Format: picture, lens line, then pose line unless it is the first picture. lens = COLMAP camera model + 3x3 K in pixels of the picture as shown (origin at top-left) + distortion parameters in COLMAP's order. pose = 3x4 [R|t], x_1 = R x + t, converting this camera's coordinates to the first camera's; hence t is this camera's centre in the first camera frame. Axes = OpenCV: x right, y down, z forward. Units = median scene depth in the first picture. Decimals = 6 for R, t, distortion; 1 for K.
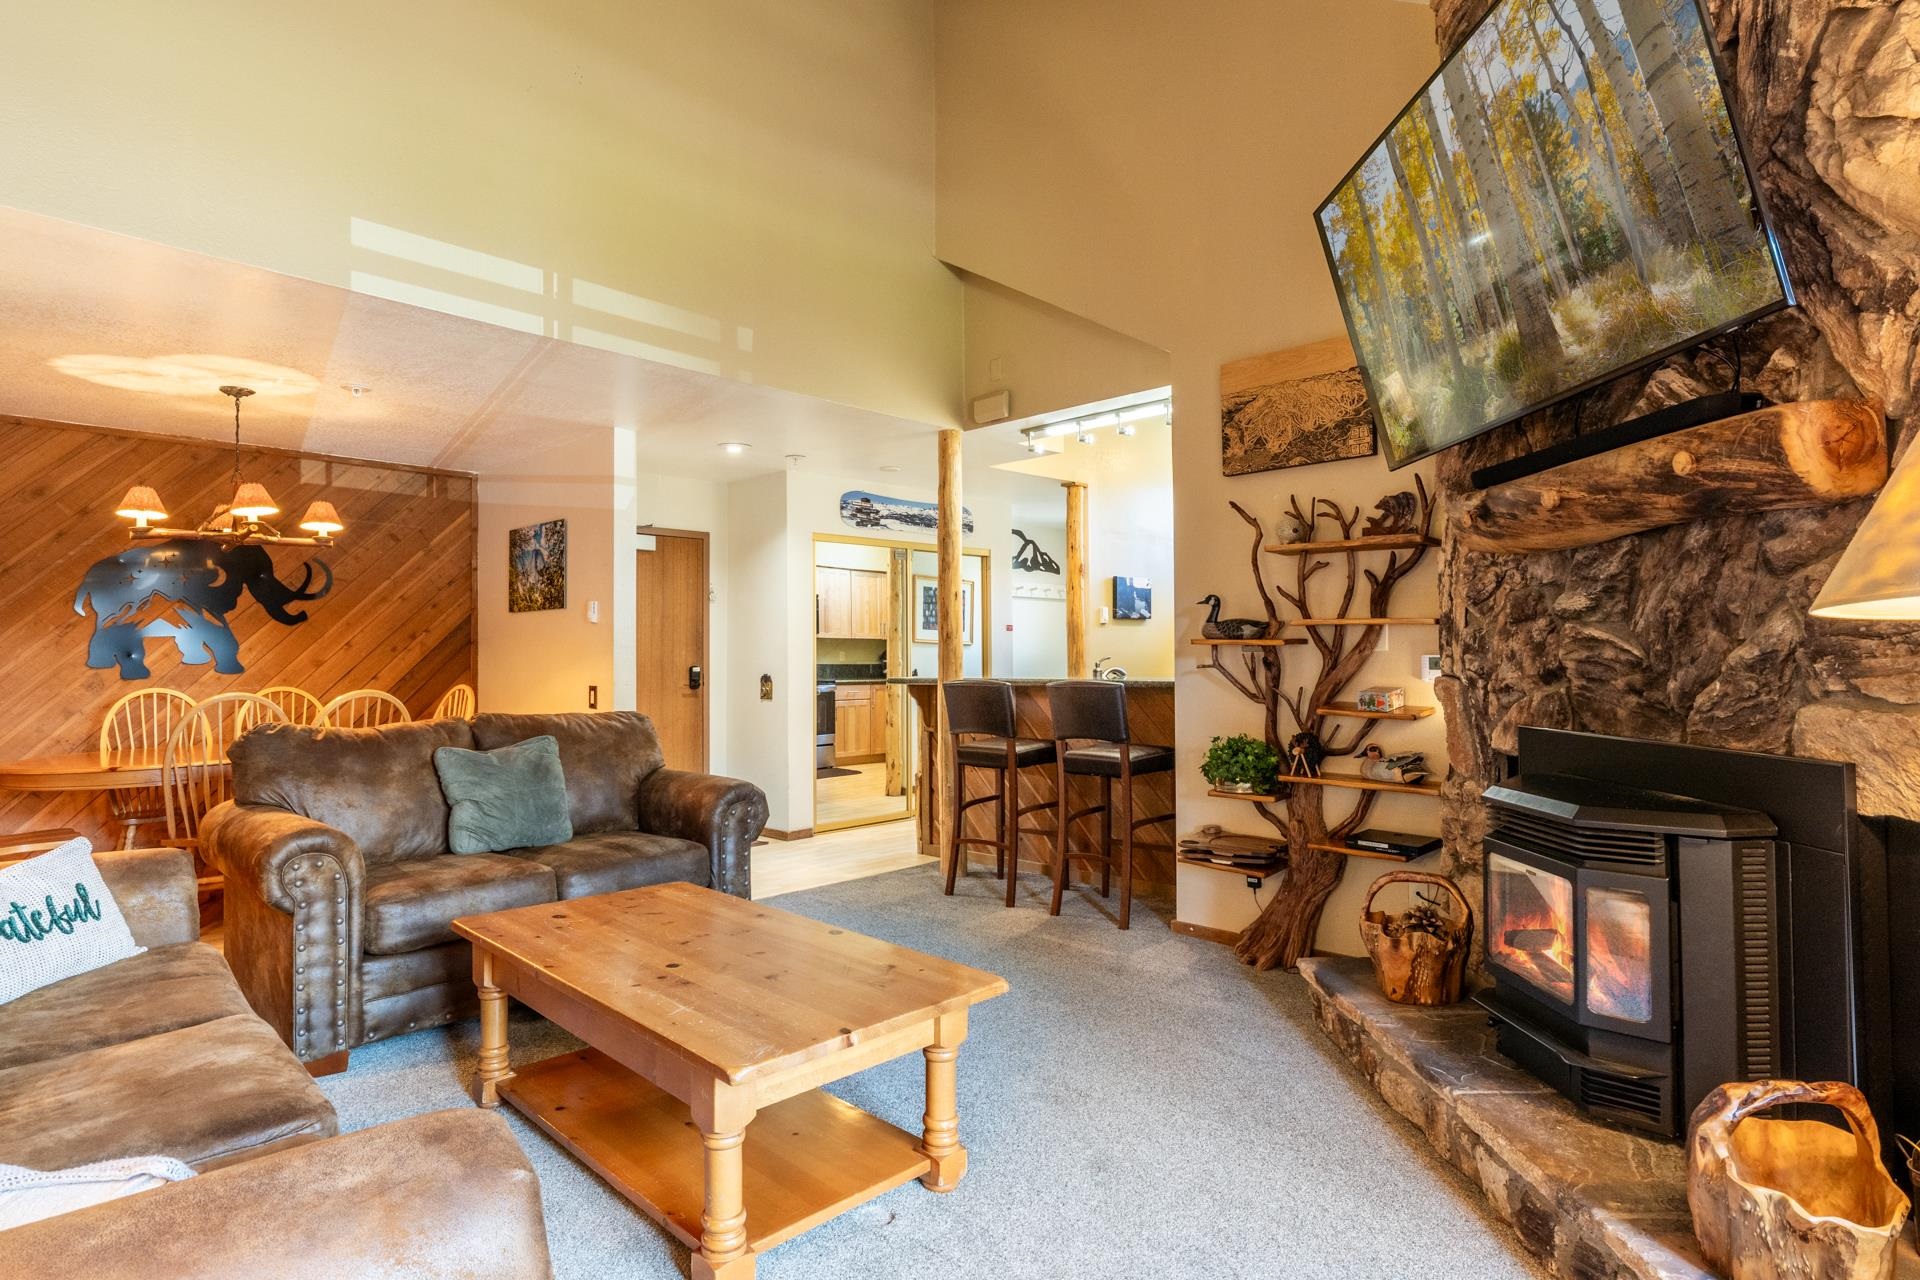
lens RADIAL K [[1007.8, 0, 942.5], [0, 1007.8, 624.6], [0, 0, 1]] dist [-0.002674, -0.001557]
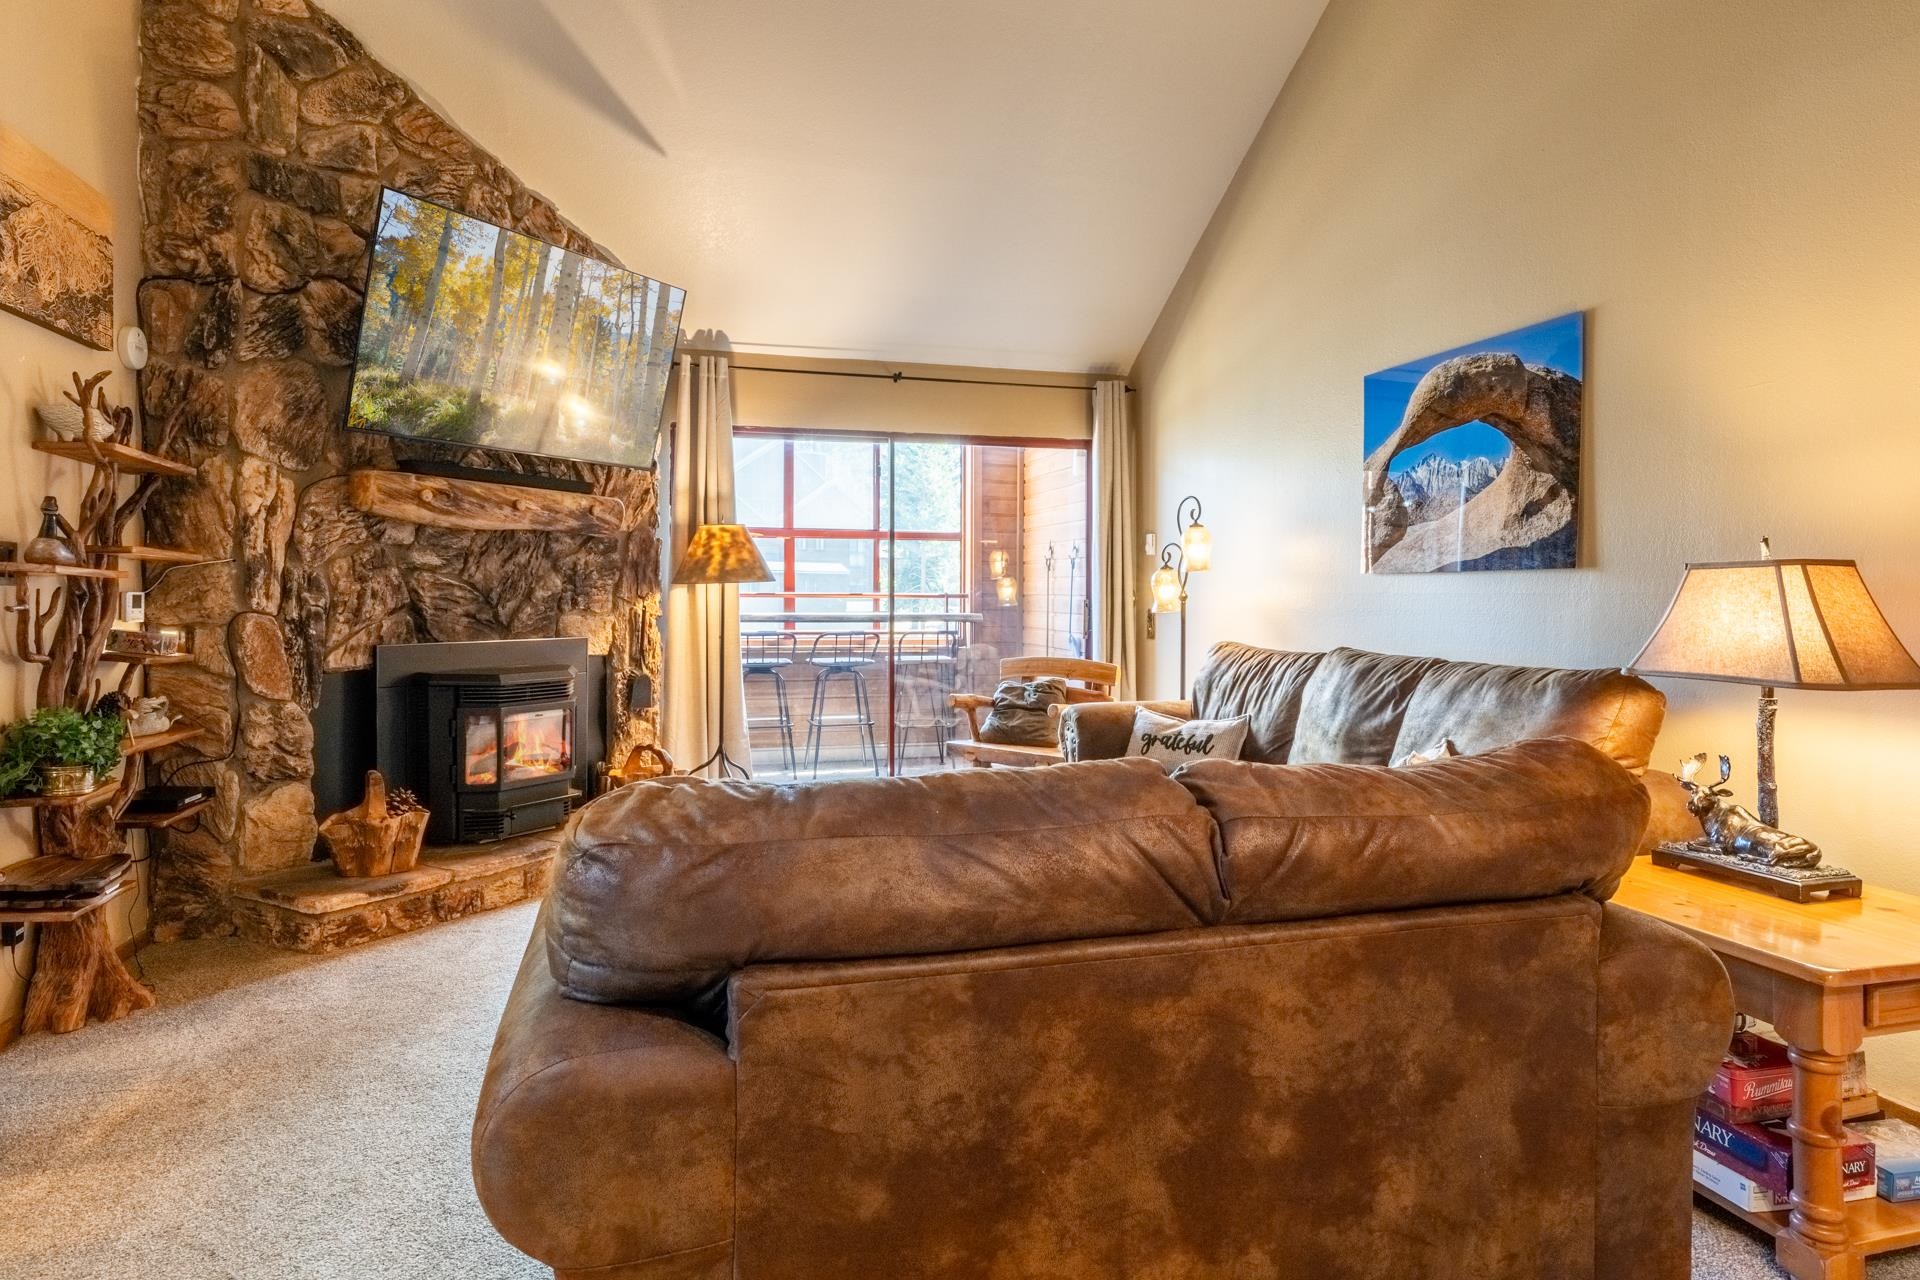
lens RADIAL K [[1083.1, 0, 937.3], [0, 1083.1, 607.8], [0, 0, 1]] dist [-0.000320, -0.000847]
pose [[-0.861315, -0.004473, 0.508052, -0.377565], [-0.015645, 0.999721, -0.017721, 0.029358], [-0.507830, -0.023212, -0.861144, 0.865759]]
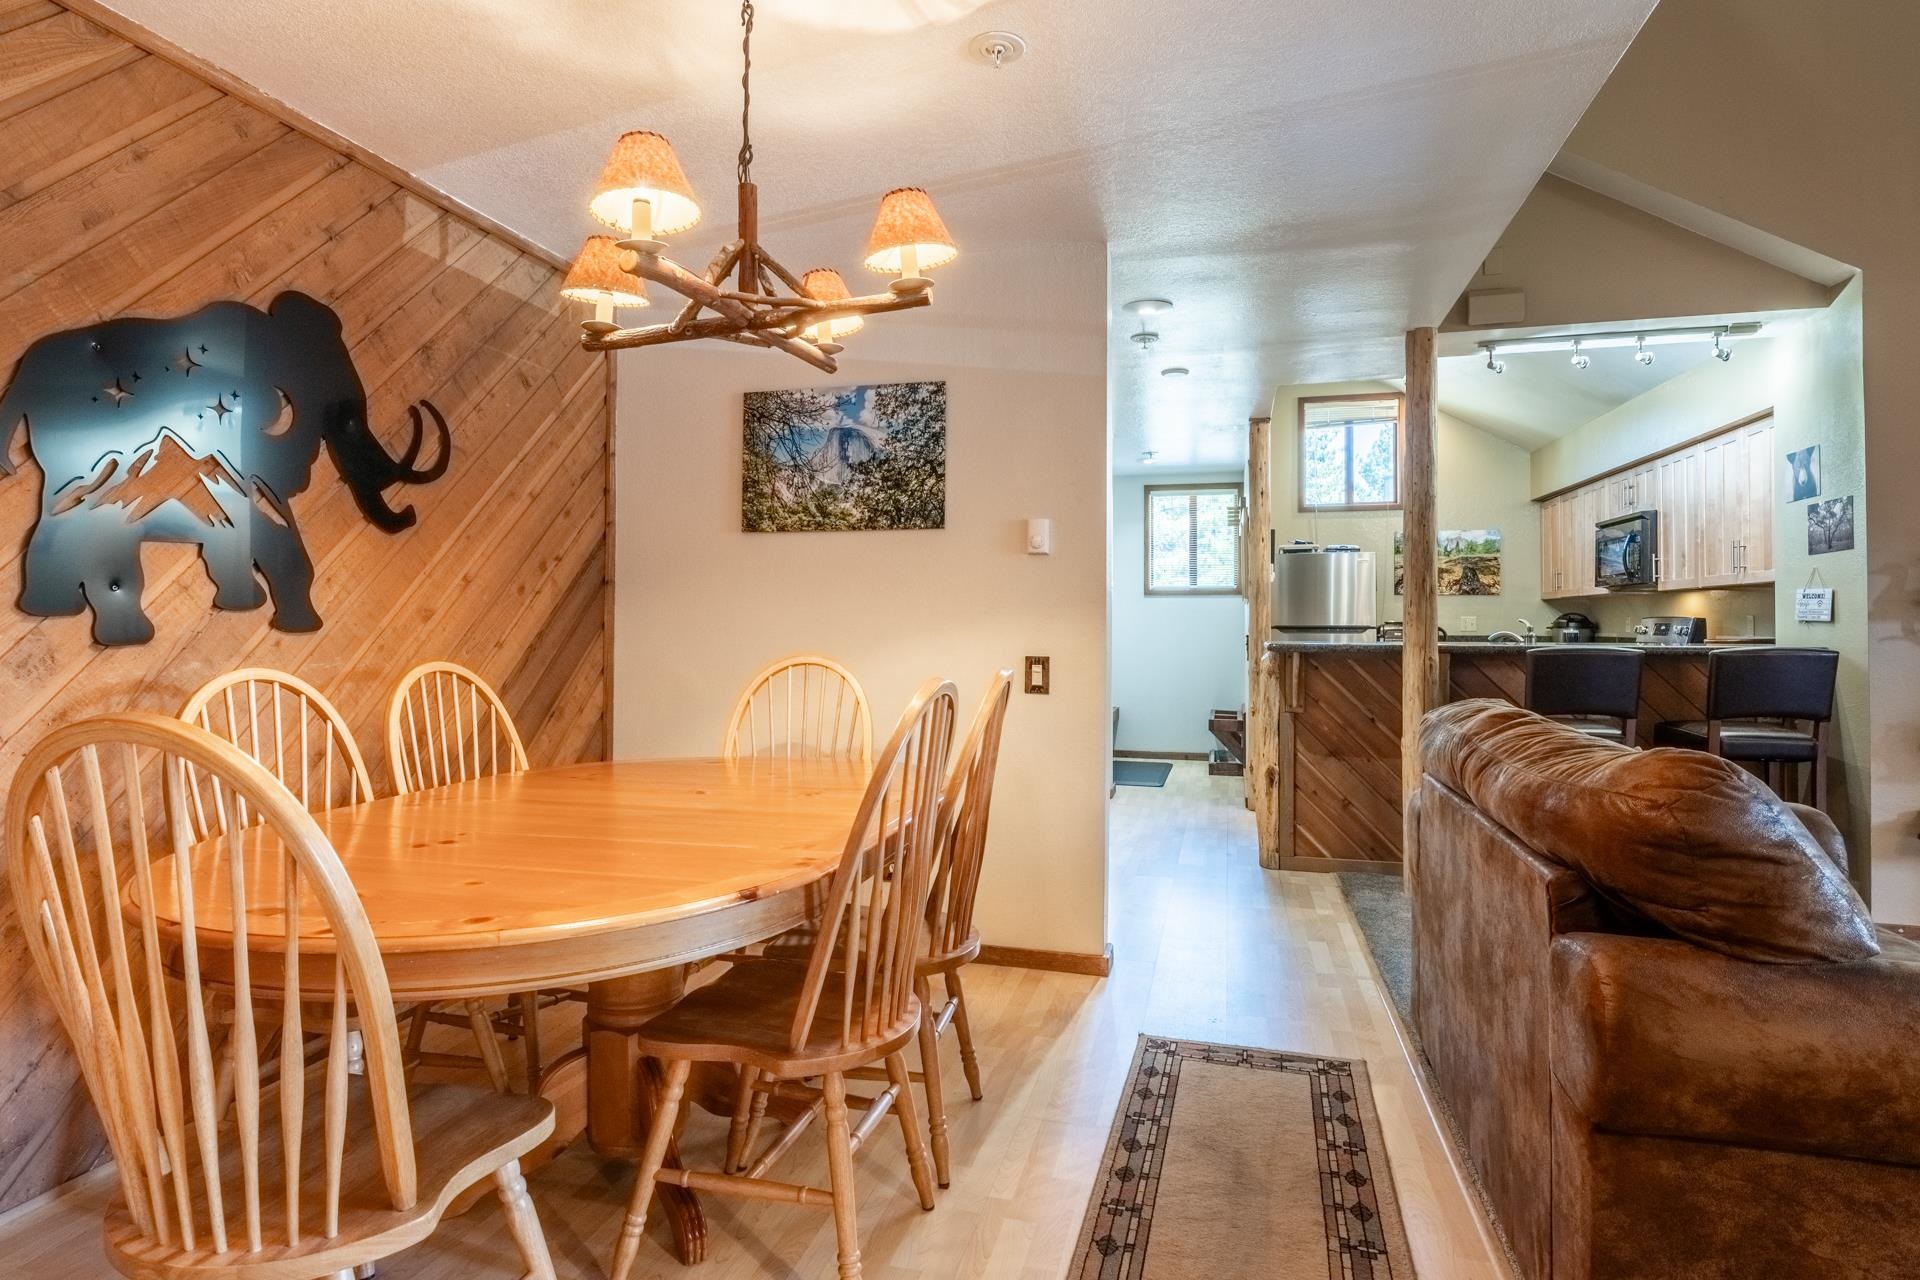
lens RADIAL K [[1024.6, 0, 944.9], [0, 1024.6, 606.1], [0, 0, 1]] dist [-0.001827, -0.001742]
pose [[0.875646, 0.018716, 0.482591, -0.635632], [-0.025995, 0.999627, 0.008400, 0.023613], [-0.482254, -0.019900, 0.875806, 0.434786]]
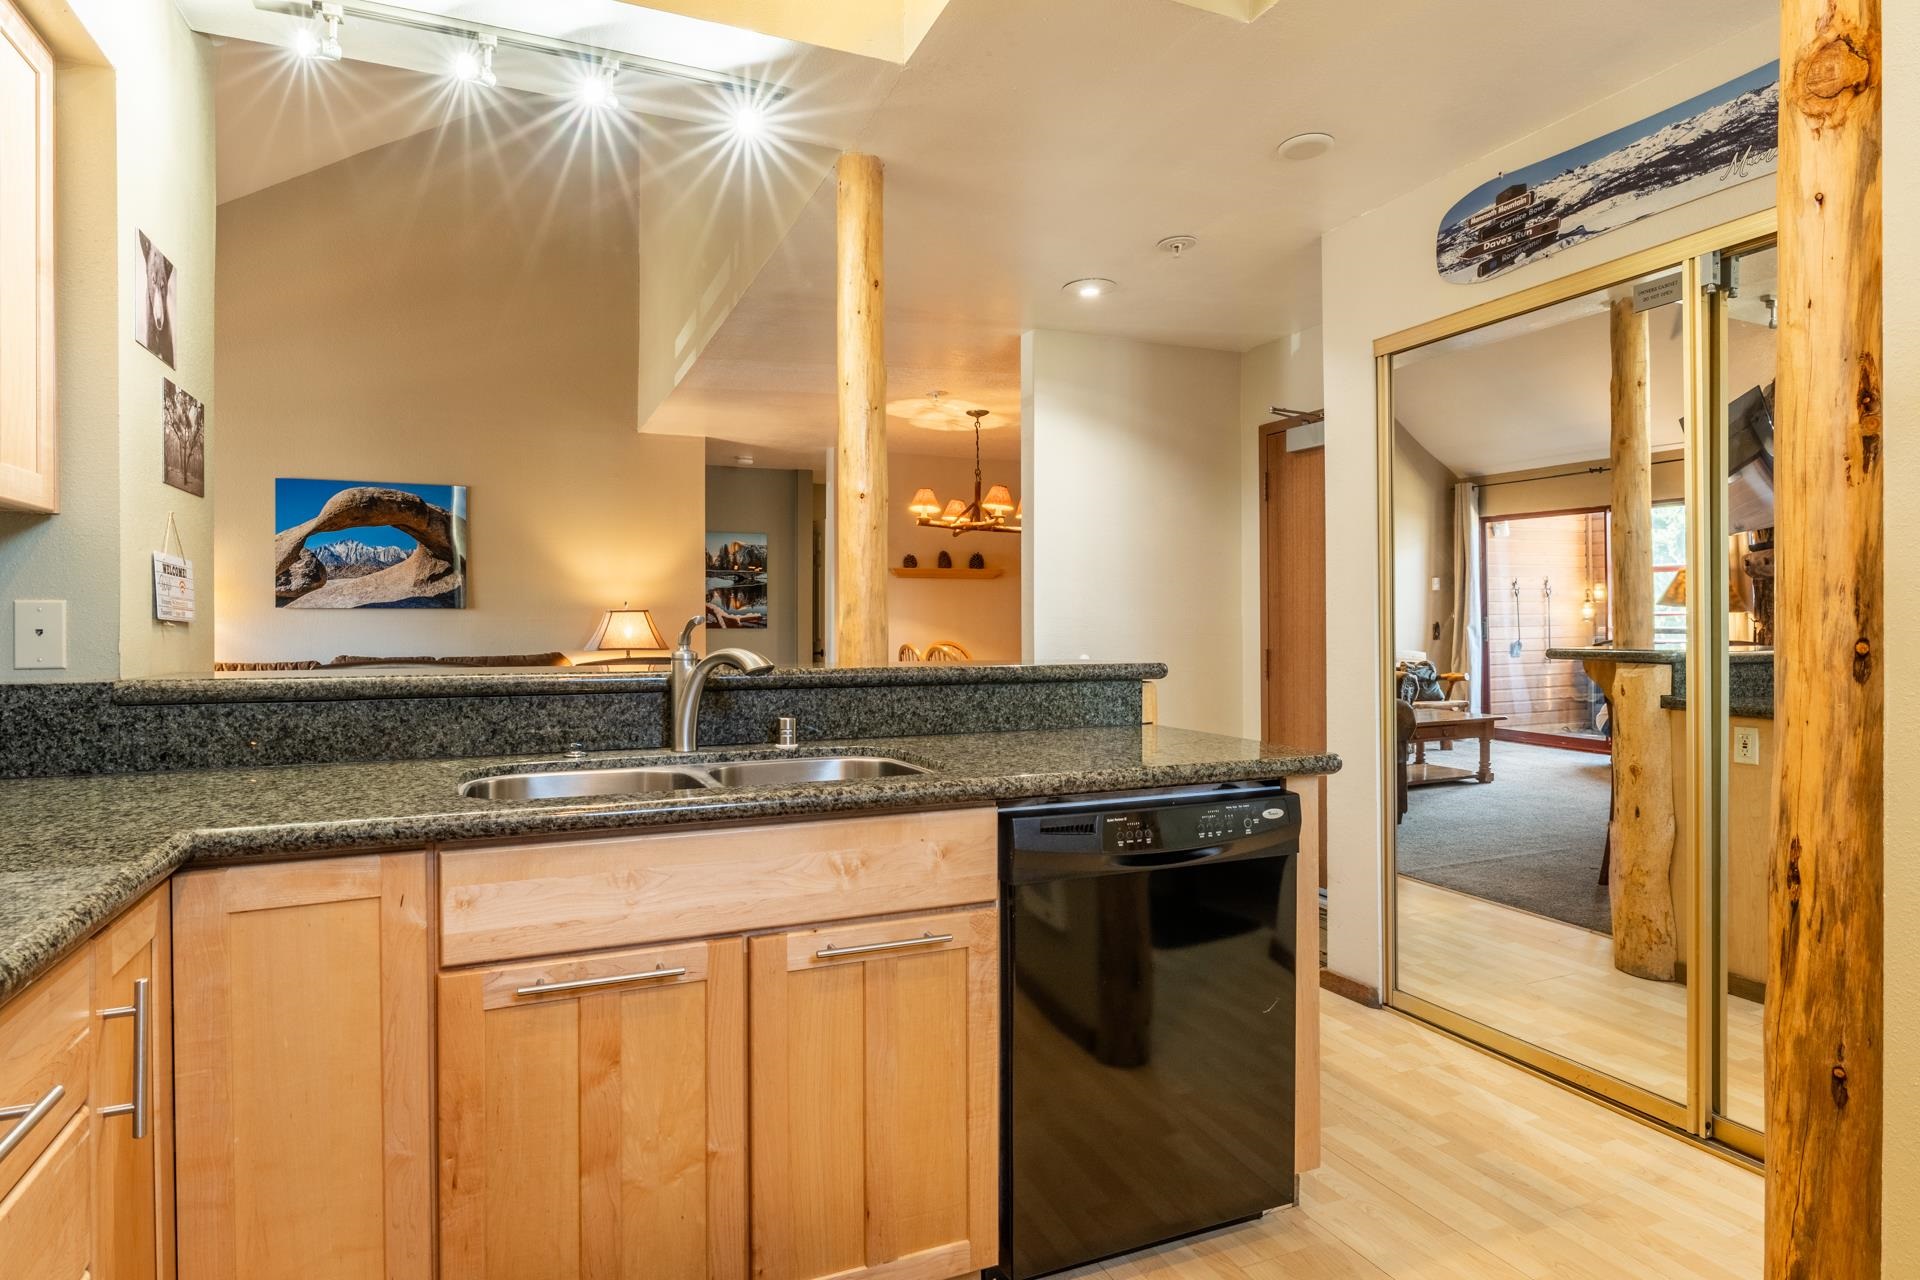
lens RADIAL K [[1038.8, 0, 946.5], [0, 1038.8, 630.5], [0, 0, 1]] dist [-0.002634, -0.000763]
pose [[-0.382549, 0.013627, -0.923835, 0.422585], [0.034875, 0.999392, 0.000301, 0.035504], [0.923277, -0.032104, -0.382792, 1.118917]]
